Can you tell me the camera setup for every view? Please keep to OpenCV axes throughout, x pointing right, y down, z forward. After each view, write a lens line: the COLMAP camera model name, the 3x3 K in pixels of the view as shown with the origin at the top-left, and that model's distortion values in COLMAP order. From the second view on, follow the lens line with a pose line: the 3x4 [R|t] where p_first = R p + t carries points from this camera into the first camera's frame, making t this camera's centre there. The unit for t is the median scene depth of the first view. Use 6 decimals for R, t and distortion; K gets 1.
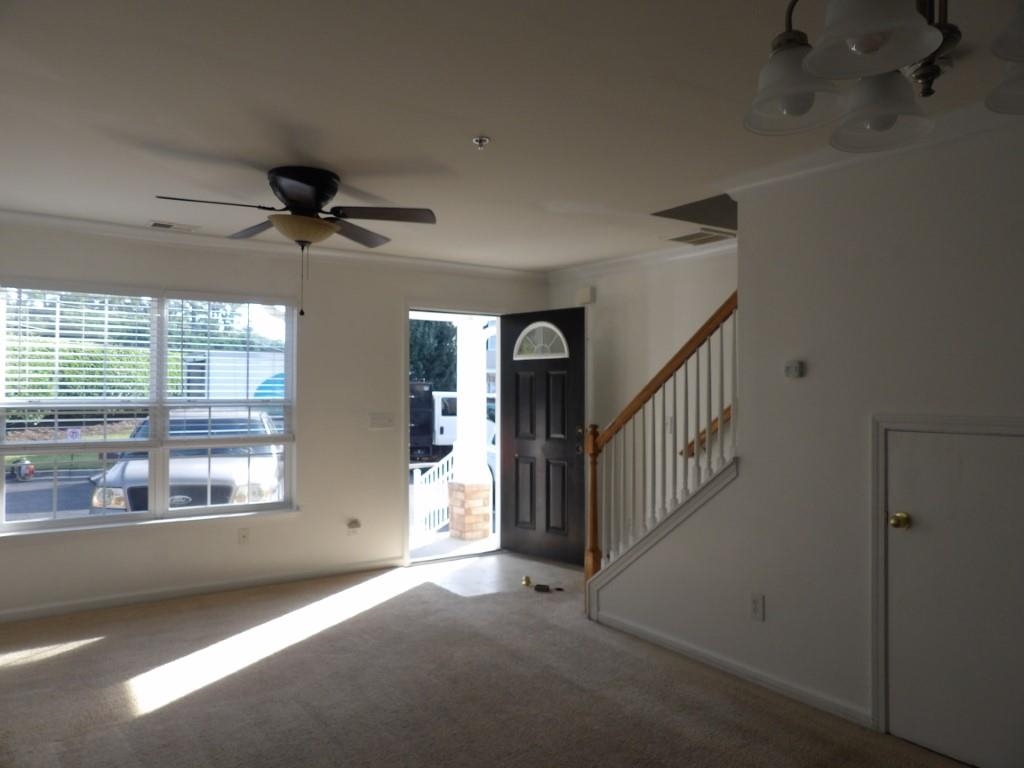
lens RADIAL K [[728.6, 0, 509.2], [0, 728.6, 385.5], [0, 0, 1]] dist [-0.032916, 0.042222]
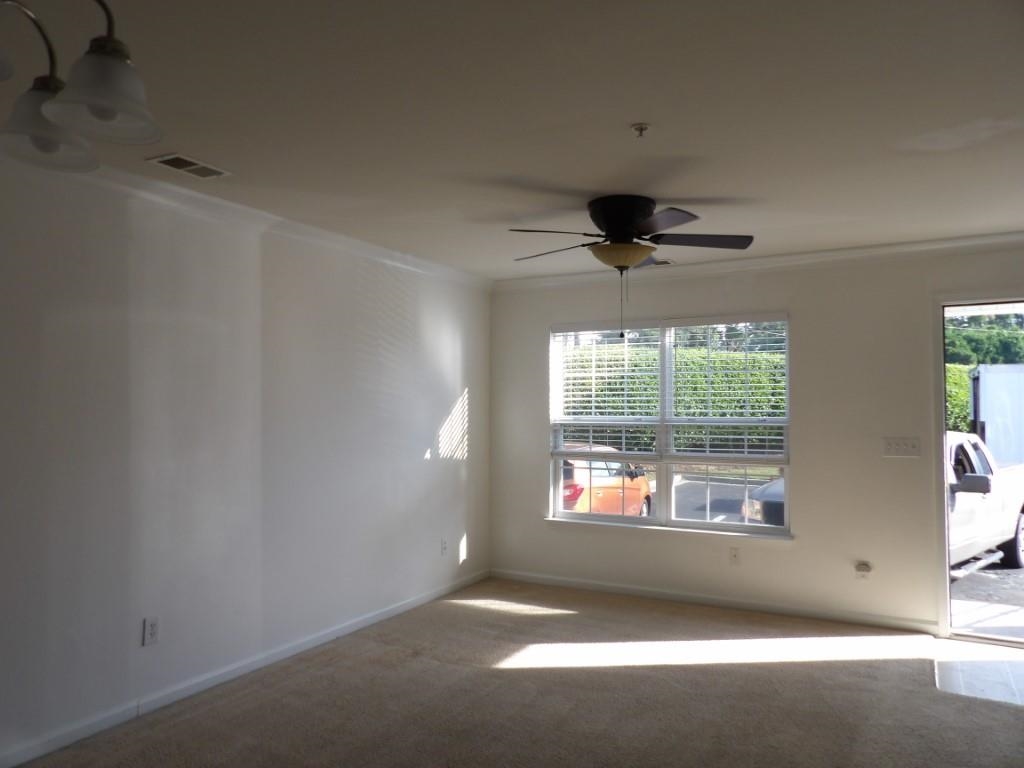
lens RADIAL K [[728.6, 0, 509.2], [0, 728.6, 385.5], [0, 0, 1]] dist [-0.032916, 0.042222]
pose [[0.456362, -0.032551, -0.889198, 0.429379], [0.007665, 0.999437, -0.032653, 0.003610], [0.889761, 0.008085, 0.456355, 0.293518]]
